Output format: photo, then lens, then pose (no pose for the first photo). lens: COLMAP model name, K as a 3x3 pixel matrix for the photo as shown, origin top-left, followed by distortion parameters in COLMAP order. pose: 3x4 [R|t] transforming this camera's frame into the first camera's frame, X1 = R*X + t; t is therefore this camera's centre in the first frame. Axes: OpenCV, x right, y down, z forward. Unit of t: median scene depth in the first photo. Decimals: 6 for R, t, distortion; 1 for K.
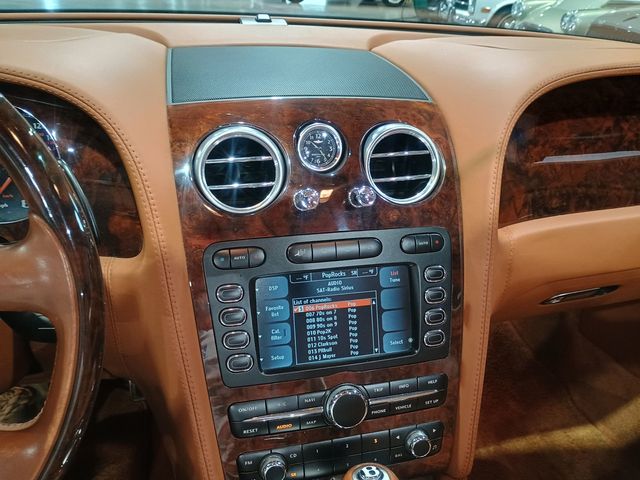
lens RADIAL K [[570.6, 0, 318.5], [0, 570.6, 236.9], [0, 0, 1]] dist [0.054691, -0.067026]
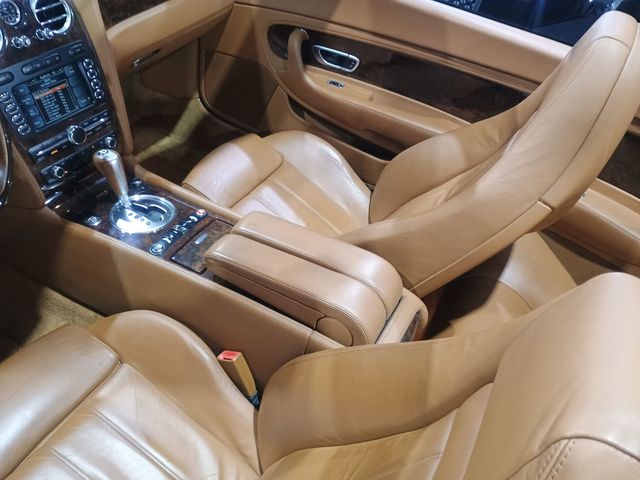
lens RADIAL K [[570.6, 0, 324.6], [0, 570.6, 241.5], [0, 0, 1]] dist [0.054691, -0.067026]
pose [[0.683673, -0.439882, 0.582319, -0.736163], [0.192990, 0.878497, 0.437033, -0.121496], [-0.703808, -0.186407, 0.685498, -1.213007]]
